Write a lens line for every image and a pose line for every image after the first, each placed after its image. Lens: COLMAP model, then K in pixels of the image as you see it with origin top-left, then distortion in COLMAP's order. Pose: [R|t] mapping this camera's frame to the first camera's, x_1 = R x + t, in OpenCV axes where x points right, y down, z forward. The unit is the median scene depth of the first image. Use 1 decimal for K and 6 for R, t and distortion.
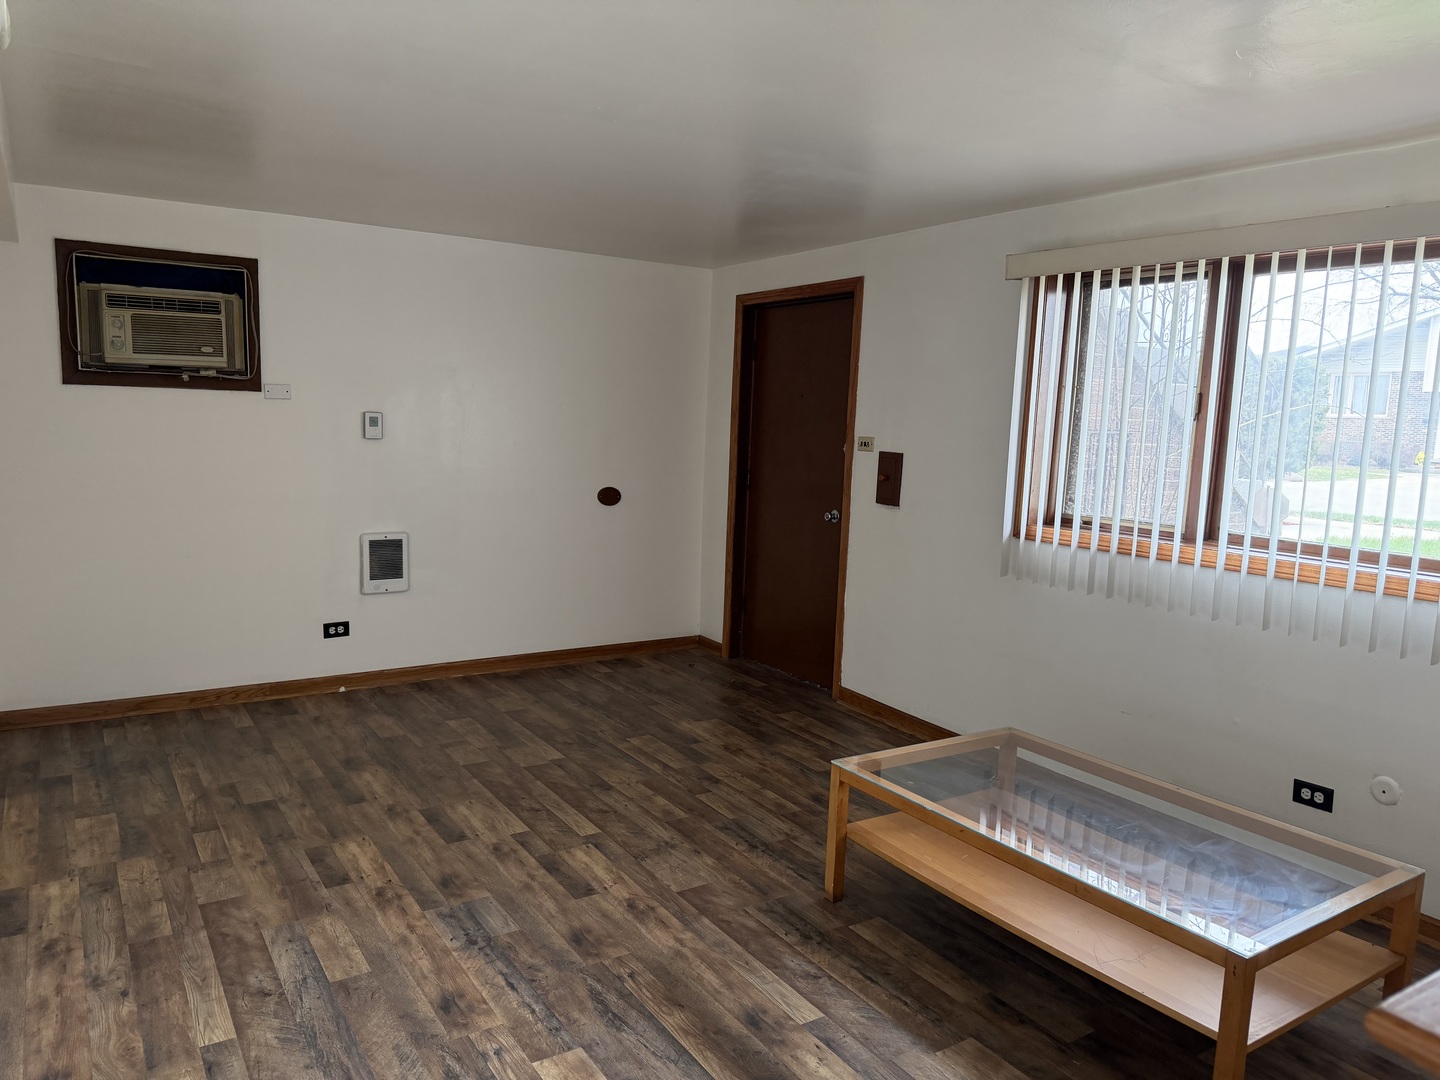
lens RADIAL K [[1009.6, 0, 720.0], [0, 1009.6, 540.0], [0, 0, 1]] dist [-0.011068, -0.006583]
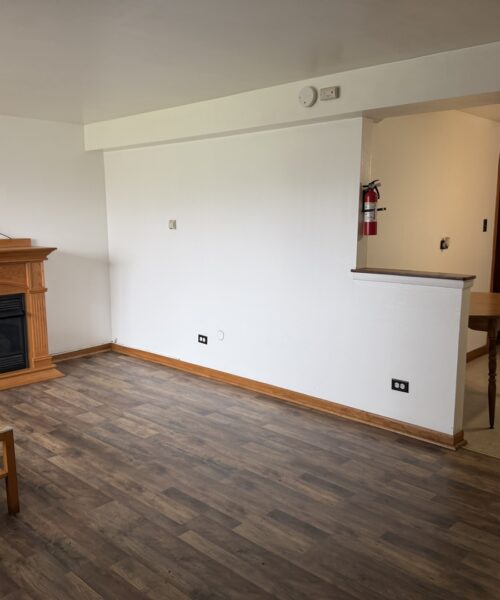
lens RADIAL K [[542.7, 0, 250.0], [0, 542.7, 300.0], [0, 0, 1]] dist [0.090365, -0.167075]
pose [[-0.970383, 0.003798, -0.241543, -0.041721], [-0.062591, 0.961778, 0.266580, -0.220412], [0.233323, 0.273803, -0.933055, 1.763325]]
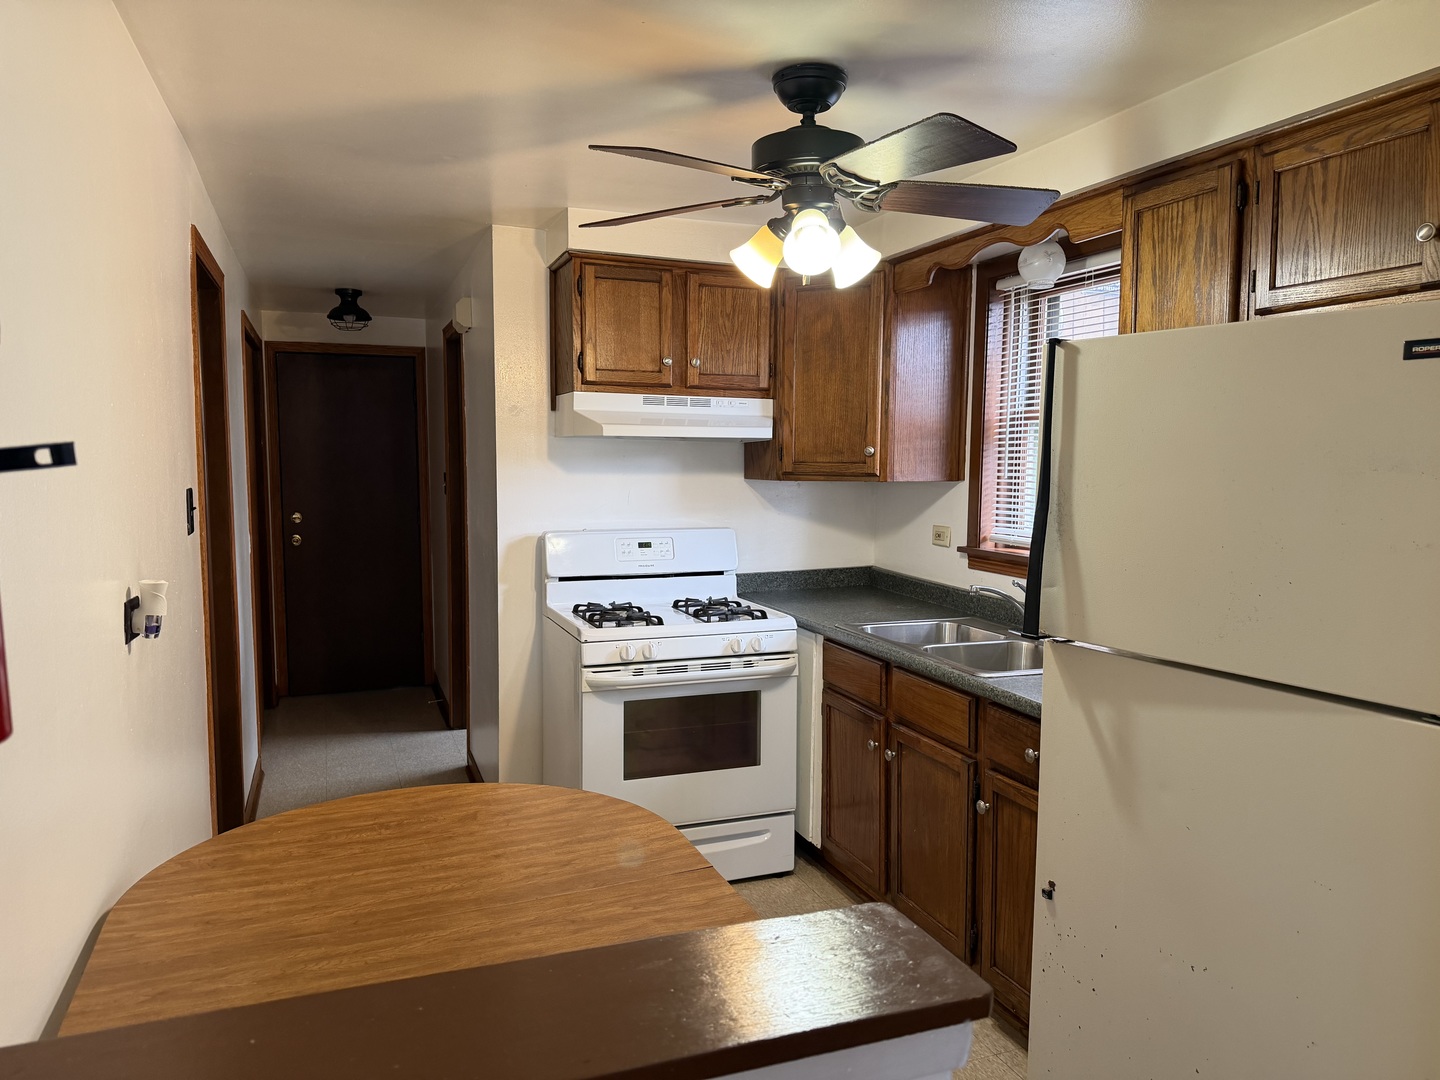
lens RADIAL K [[1009.6, 0, 720.0], [0, 1009.6, 540.0], [0, 0, 1]] dist [-0.011068, -0.006583]
pose [[-0.204847, 0.048969, -0.977568, -0.434439], [-0.128925, 0.988696, 0.076542, -0.129335], [0.970266, 0.141713, -0.196218, 0.849138]]
